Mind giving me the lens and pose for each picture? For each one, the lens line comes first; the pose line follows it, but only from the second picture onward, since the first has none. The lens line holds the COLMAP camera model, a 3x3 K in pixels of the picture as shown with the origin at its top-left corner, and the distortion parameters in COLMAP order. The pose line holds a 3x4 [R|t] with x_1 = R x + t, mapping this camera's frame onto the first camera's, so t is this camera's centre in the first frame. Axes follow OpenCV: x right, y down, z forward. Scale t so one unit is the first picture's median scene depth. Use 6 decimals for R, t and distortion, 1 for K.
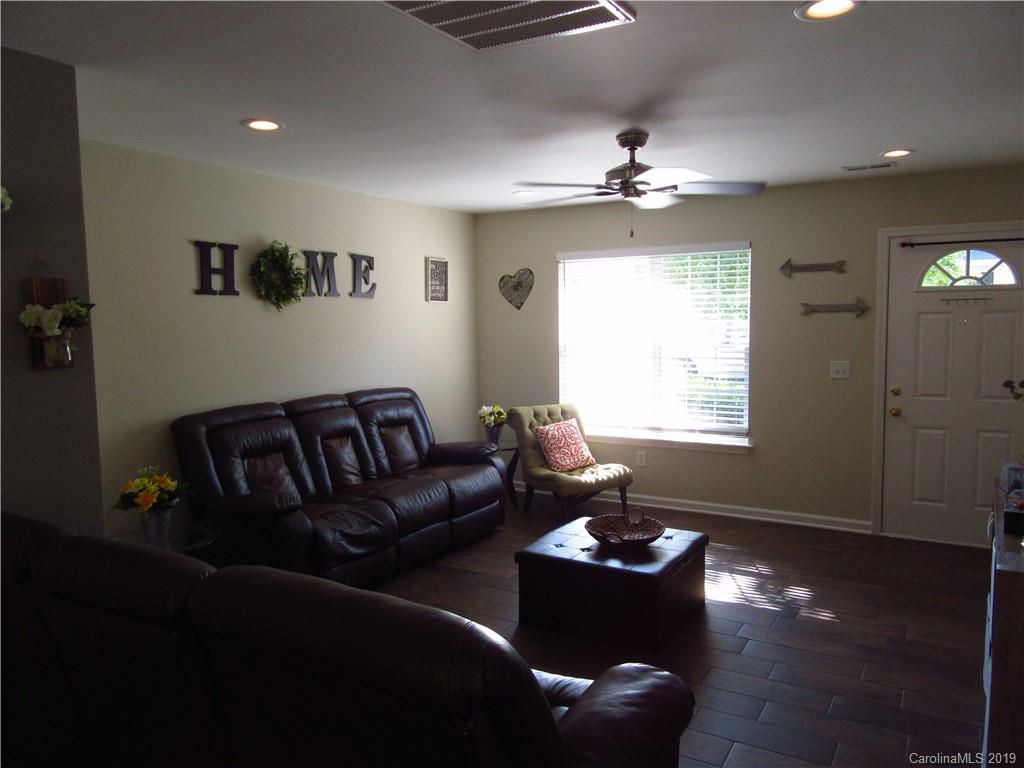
lens RADIAL K [[760.4, 0, 512.4], [0, 760.4, 381.7], [0, 0, 1]] dist [-0.002808, 0.000994]
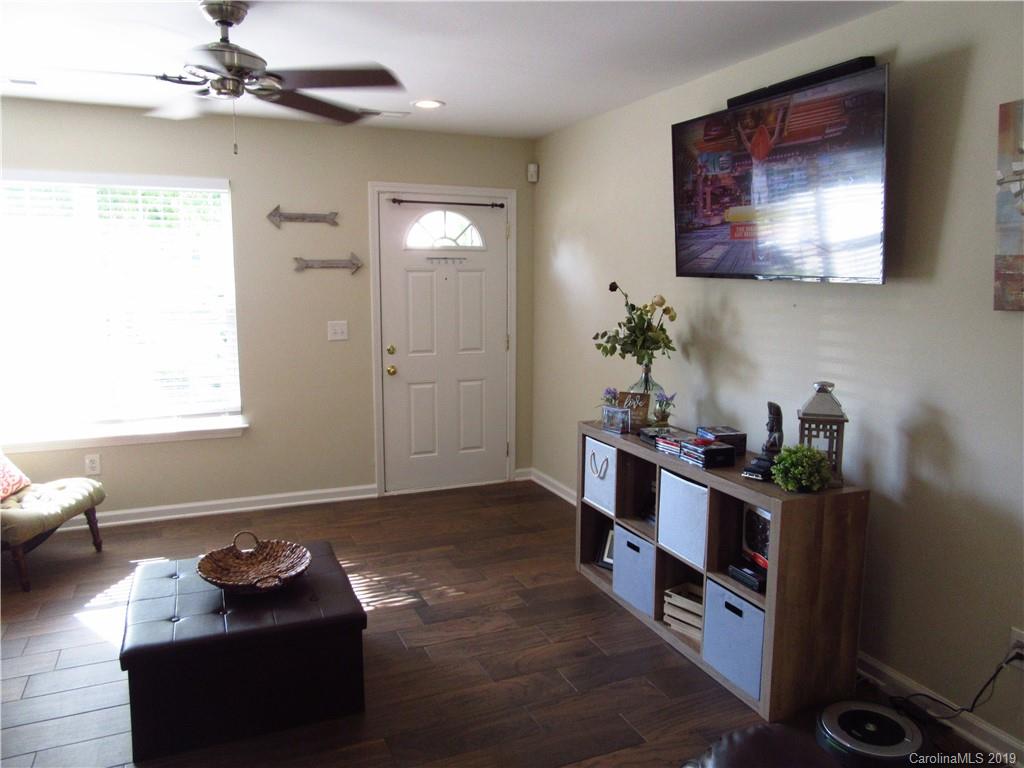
lens RADIAL K [[760.4, 0, 512.5], [0, 760.4, 386.8], [0, 0, 1]] dist [-0.002808, 0.000994]
pose [[0.591649, -0.104687, 0.799370, -0.198053], [0.056317, 0.994478, 0.088557, -0.018117], [-0.804226, -0.007376, 0.594278, 0.276911]]
